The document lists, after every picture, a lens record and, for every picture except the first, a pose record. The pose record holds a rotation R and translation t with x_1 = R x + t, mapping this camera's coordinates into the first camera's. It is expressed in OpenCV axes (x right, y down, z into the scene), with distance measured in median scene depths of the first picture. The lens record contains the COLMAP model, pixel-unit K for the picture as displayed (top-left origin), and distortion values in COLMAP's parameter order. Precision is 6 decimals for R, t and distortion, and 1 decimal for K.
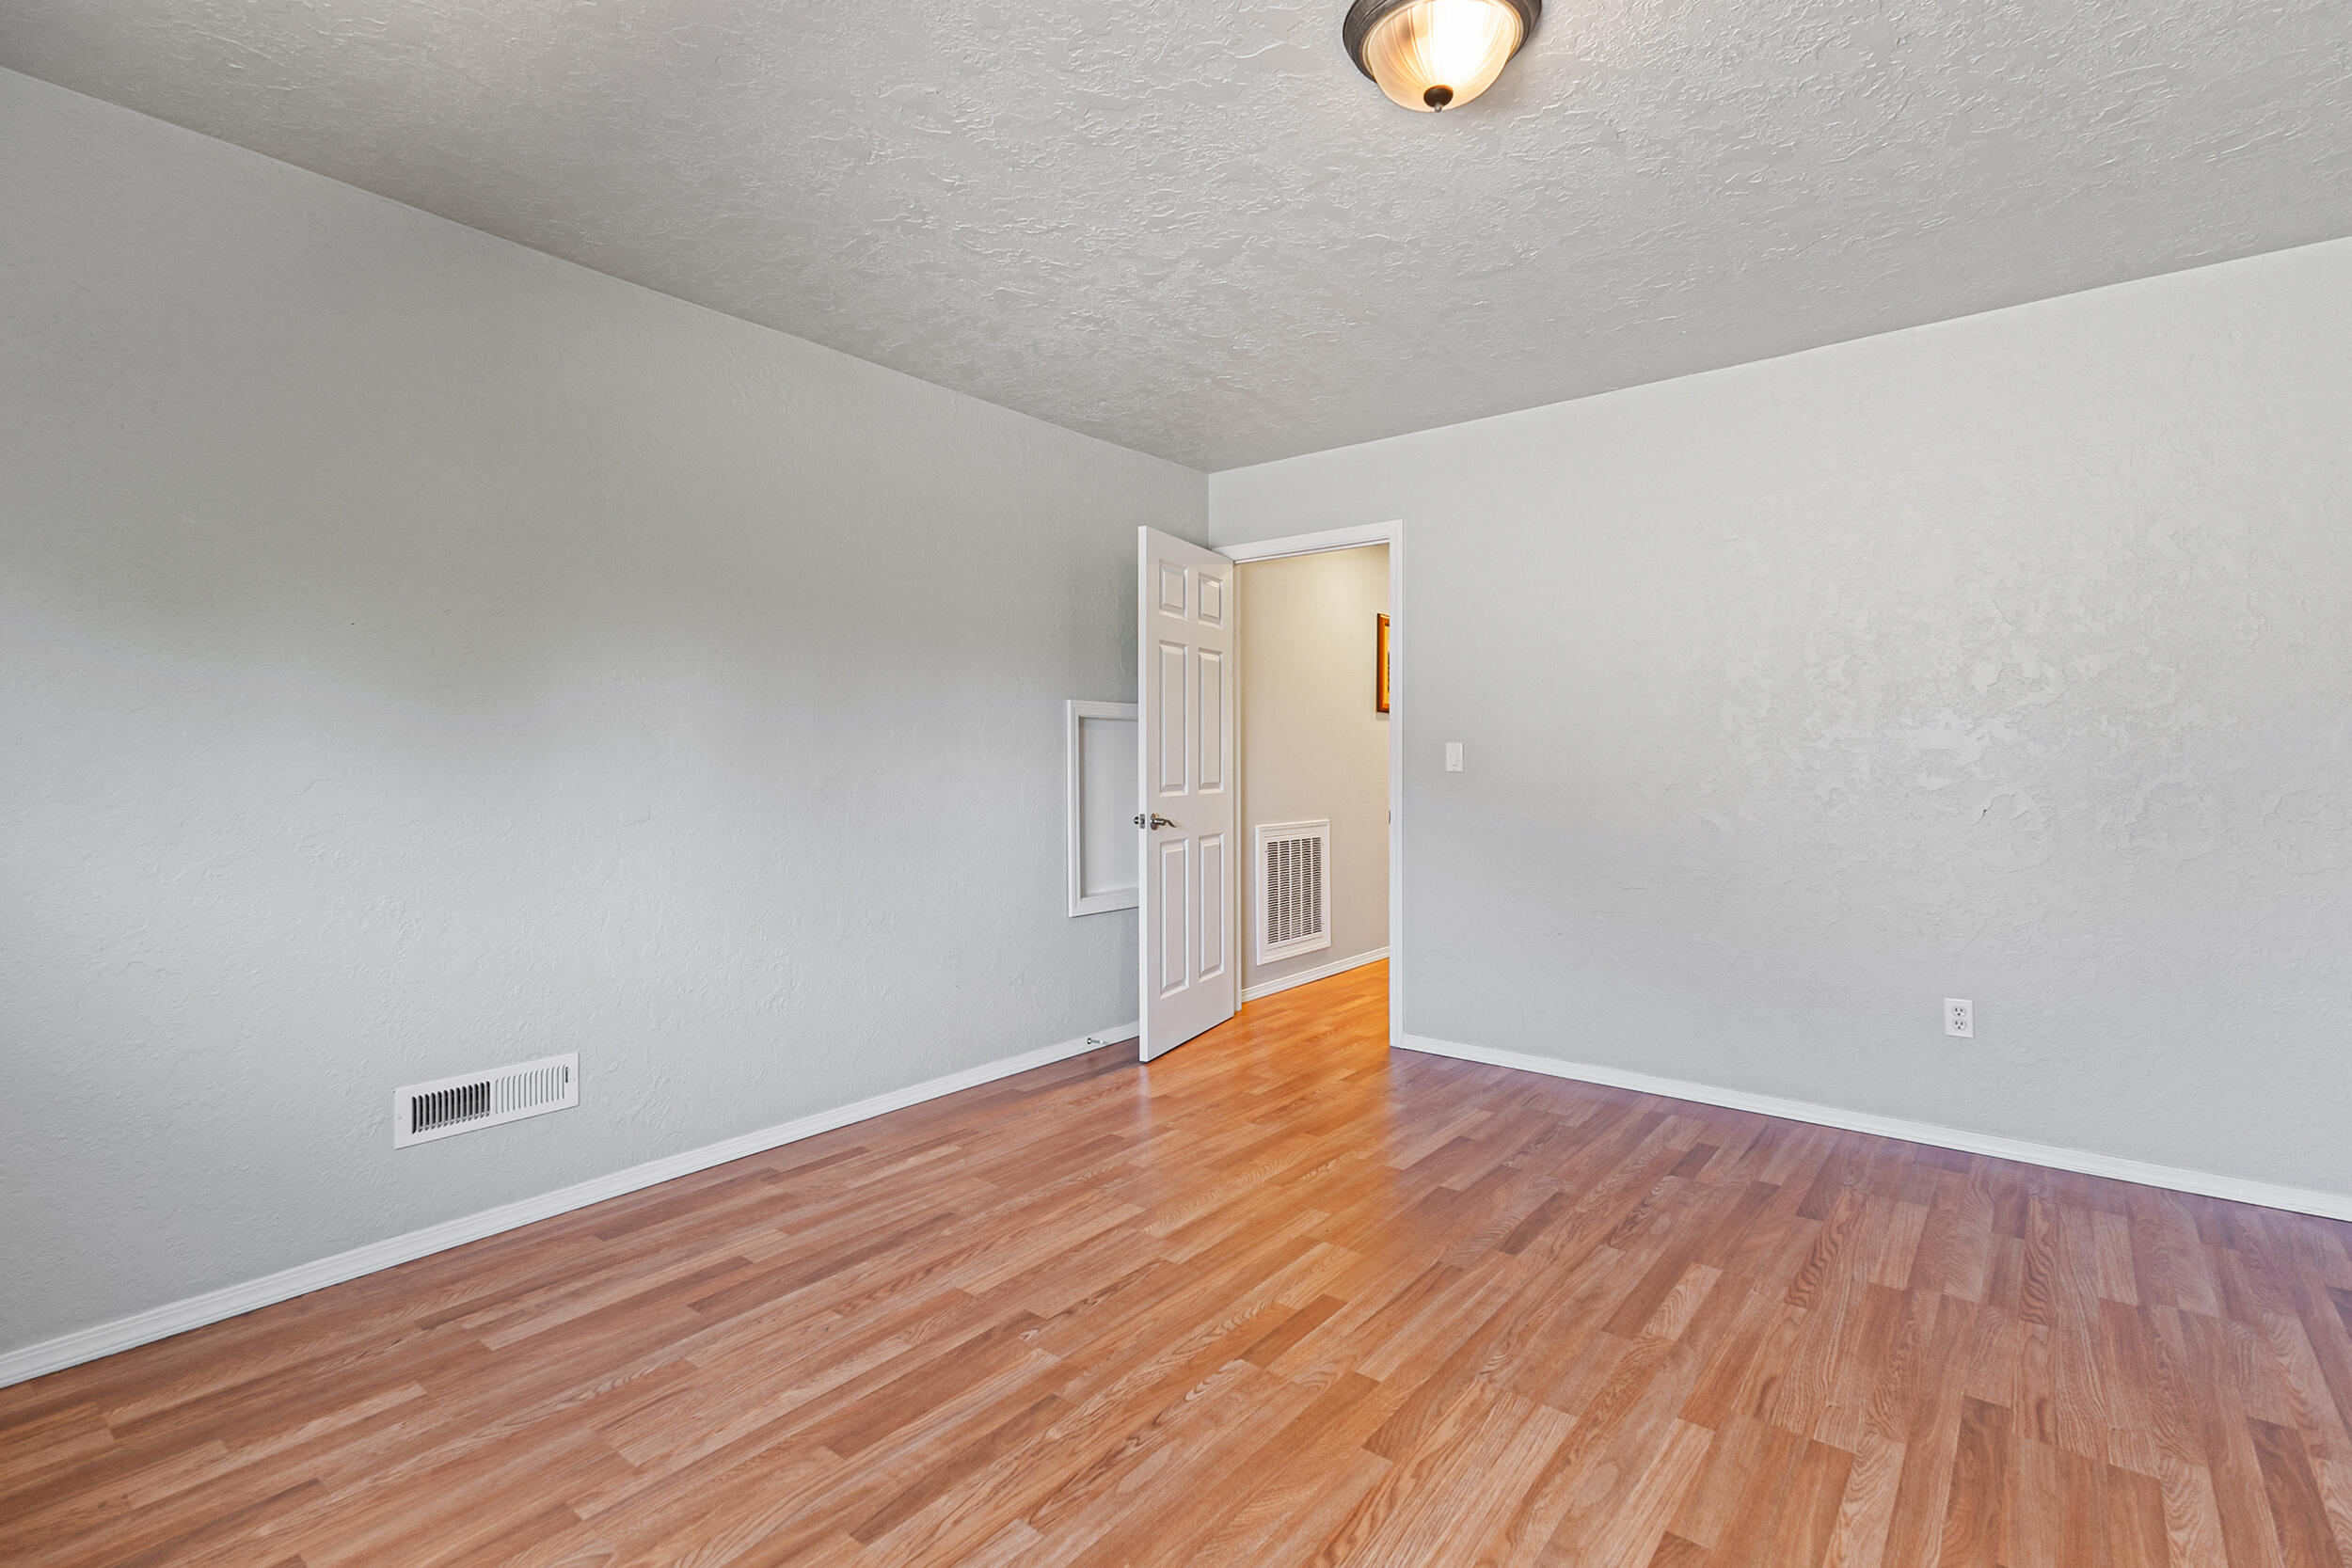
lens RADIAL K [[1116.1, 0, 1178.3], [0, 1116.1, 769.5], [0, 0, 1]] dist [0.024026, -0.001184]
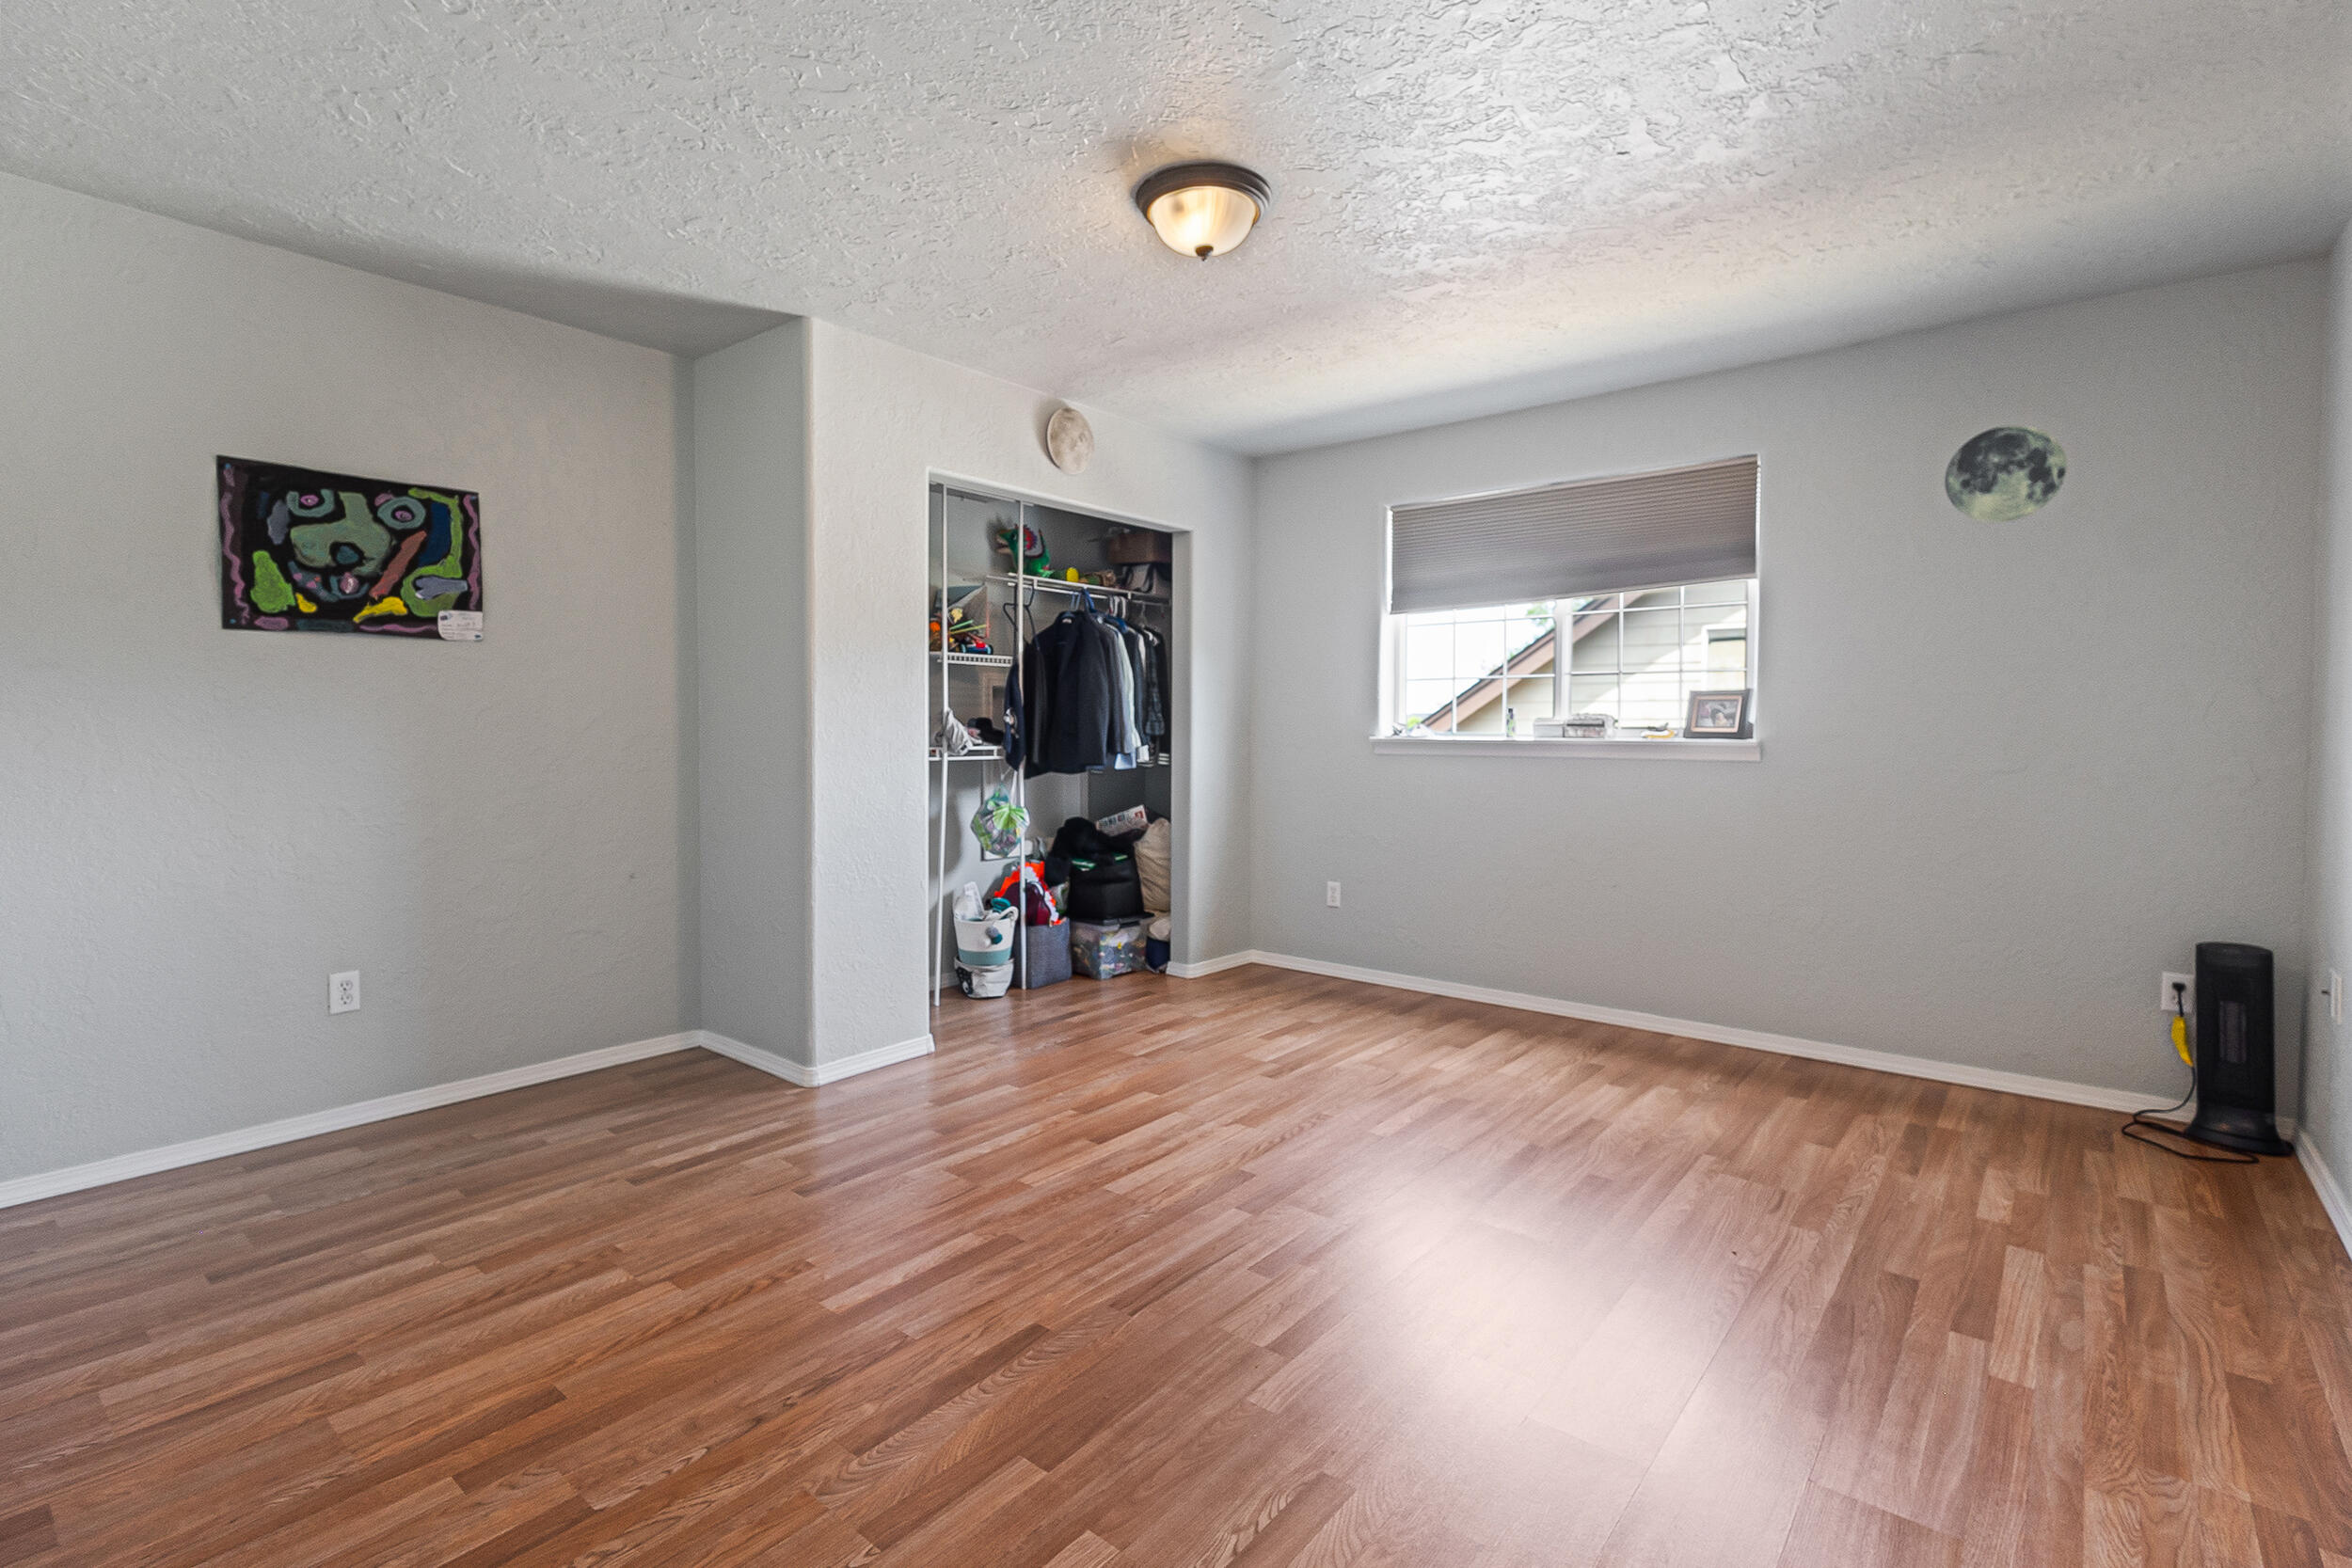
lens RADIAL K [[1116.1, 0, 1177.9], [0, 1116.1, 777.0], [0, 0, 1]] dist [0.024026, -0.001184]
pose [[-0.999973, -0.001198, 0.007238, 0.212218], [-0.000744, 0.998053, 0.062368, -0.027025], [-0.007298, 0.062361, -0.998027, 2.027150]]
